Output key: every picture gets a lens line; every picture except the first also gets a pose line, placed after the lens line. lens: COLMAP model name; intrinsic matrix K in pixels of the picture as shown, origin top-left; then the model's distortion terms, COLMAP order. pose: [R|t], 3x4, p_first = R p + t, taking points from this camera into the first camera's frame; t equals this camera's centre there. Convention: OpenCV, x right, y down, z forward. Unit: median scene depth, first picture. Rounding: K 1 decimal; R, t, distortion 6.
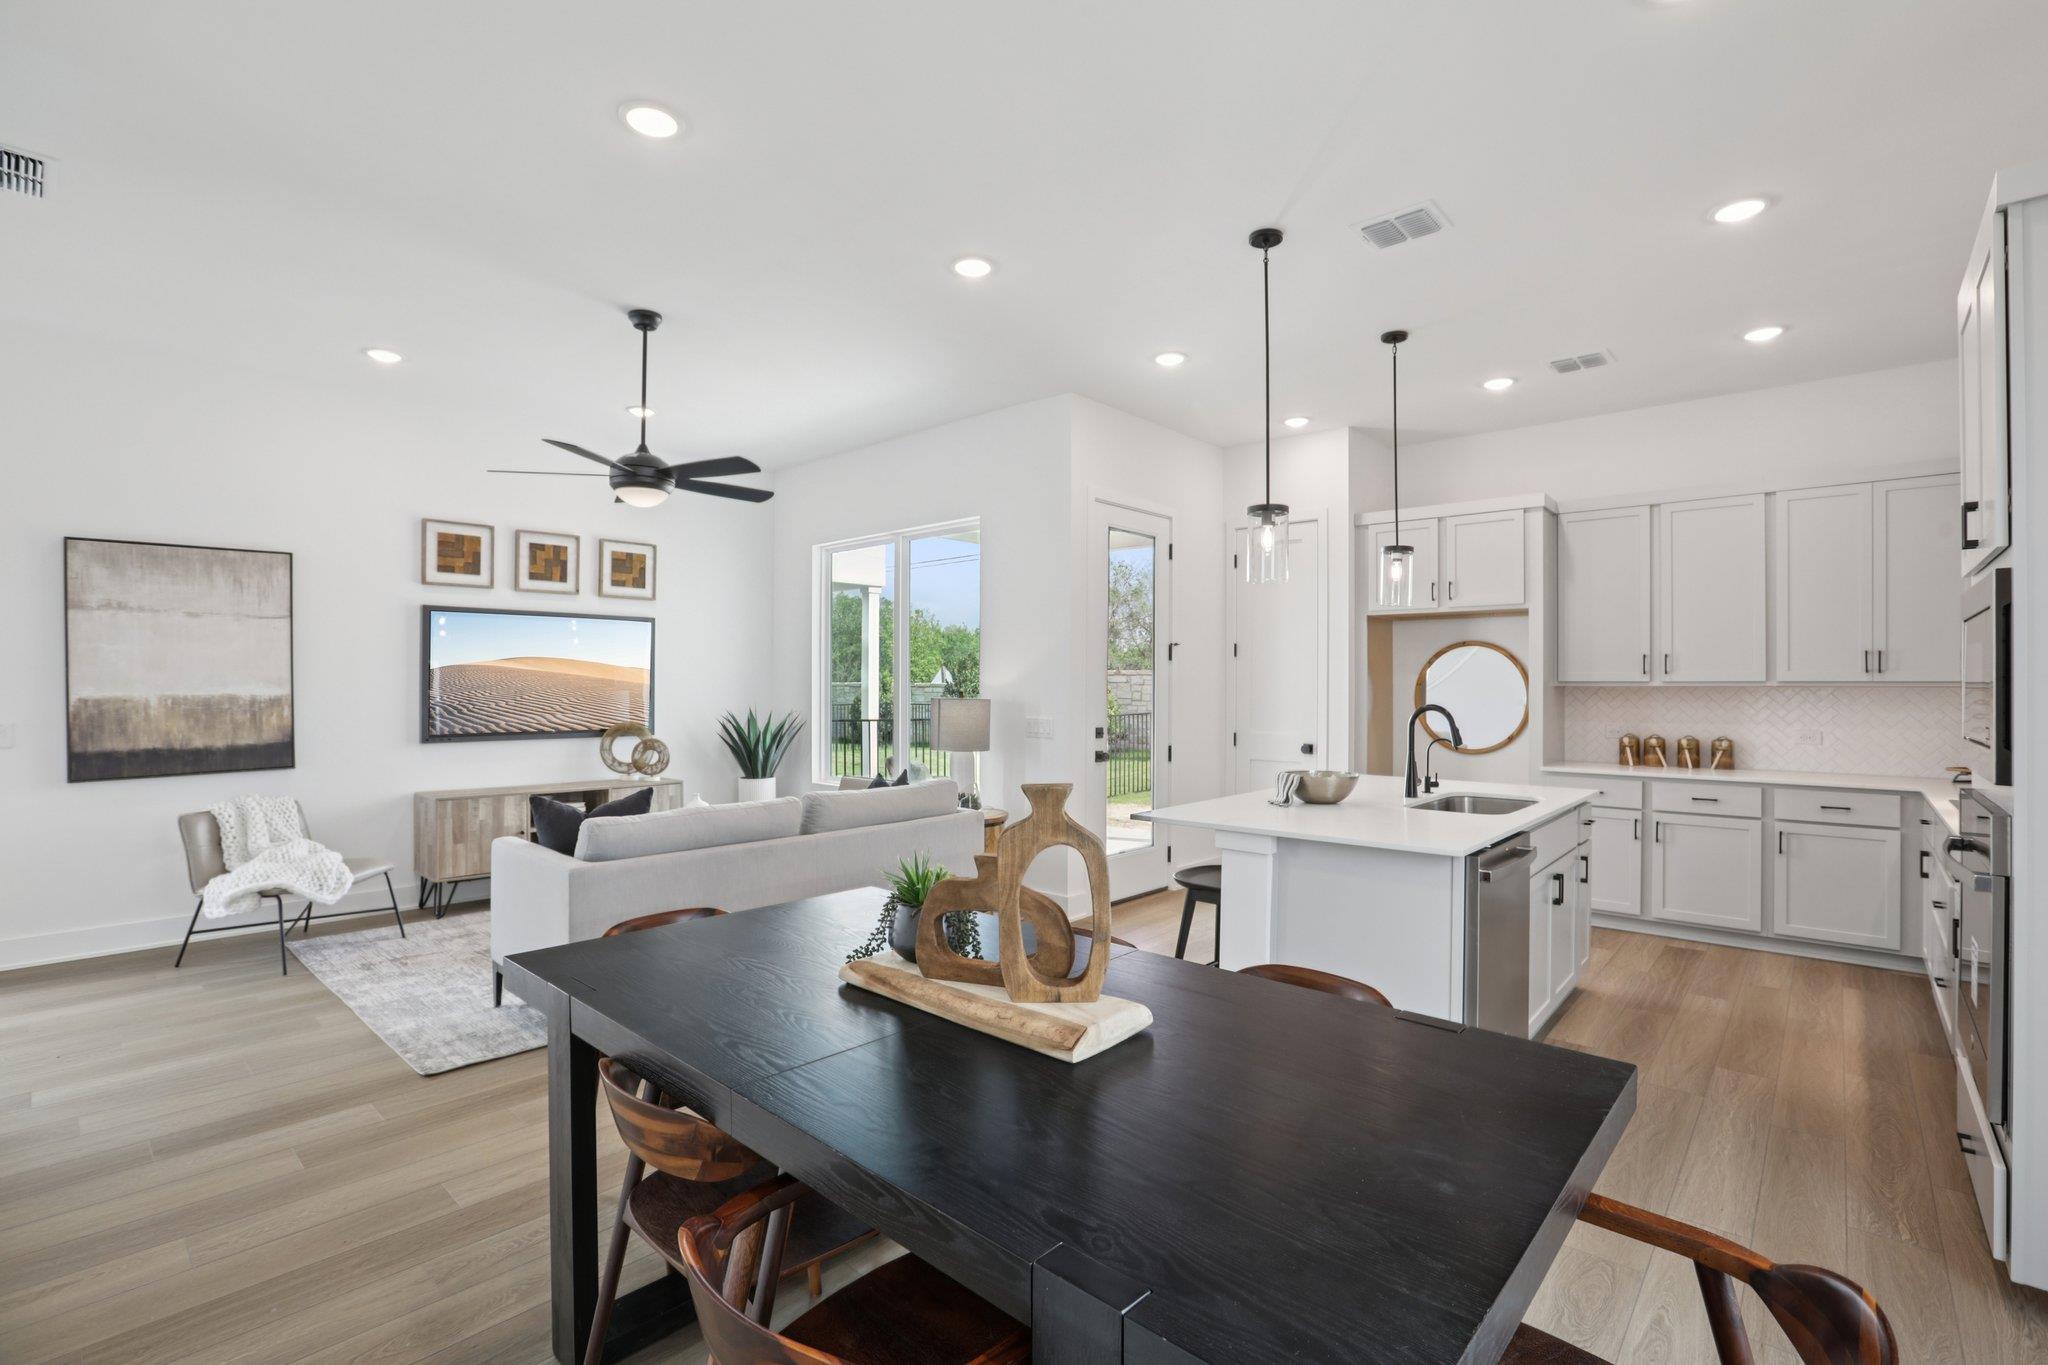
lens RADIAL K [[925.0, 0, 1038.2], [0, 925.0, 678.6], [0, 0, 1]] dist [-0.054340, 0.021559]
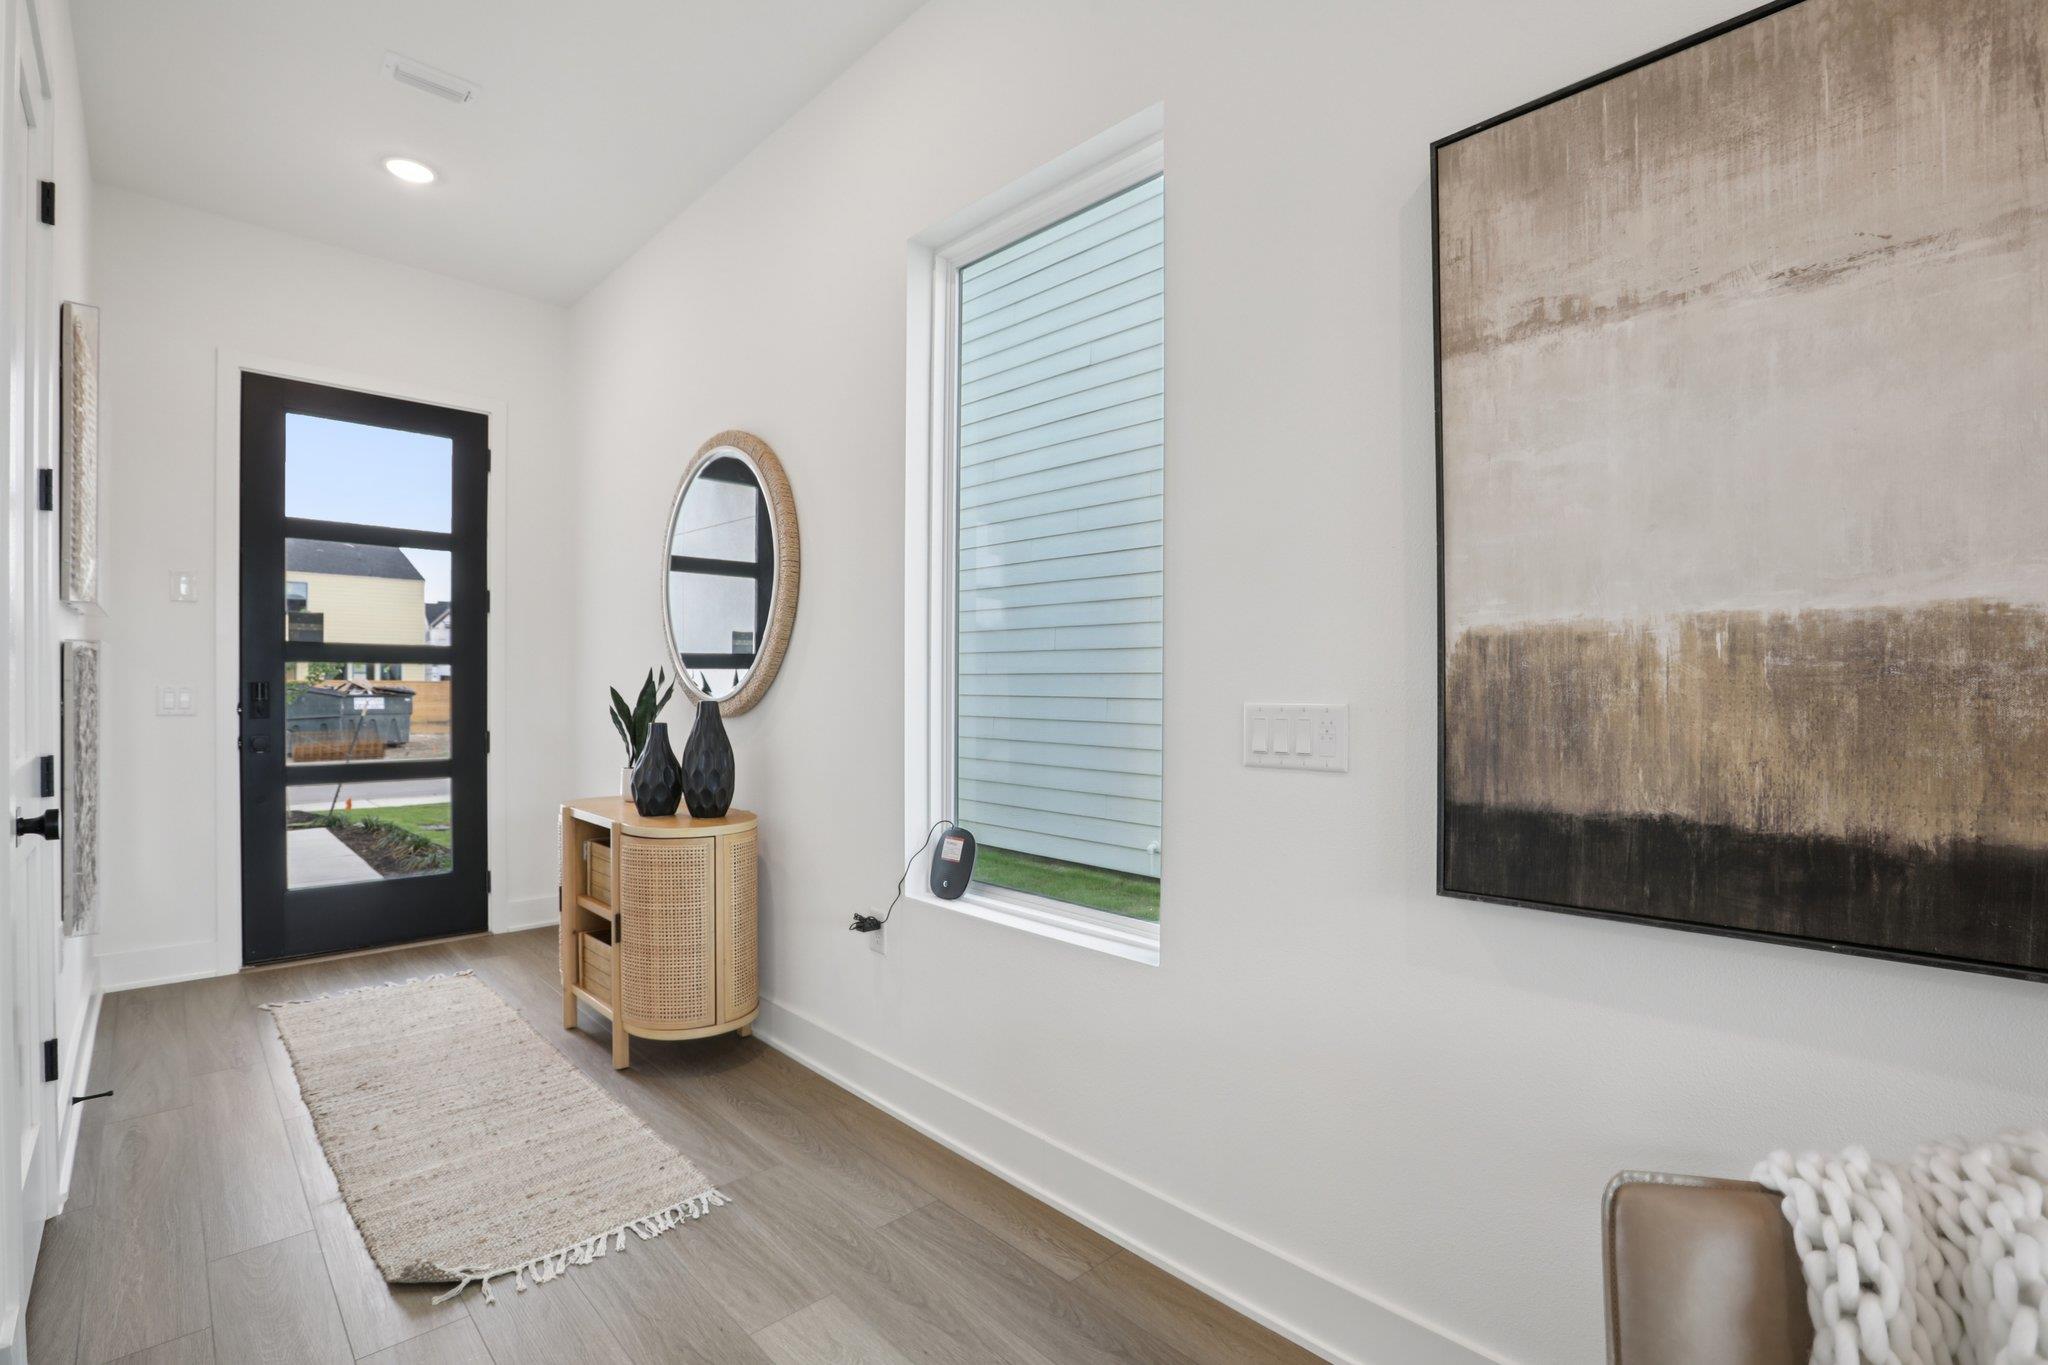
lens RADIAL K [[945.5, 0, 1024.0], [0, 945.5, 682.5], [0, 0, 1]] dist [-0.054687, 0.021825]
pose [[-0.098334, 0.001325, -0.995153, -0.633472], [0.003314, 0.999994, 0.001004, 0.033705], [0.995148, -0.003199, -0.098338, 0.759955]]
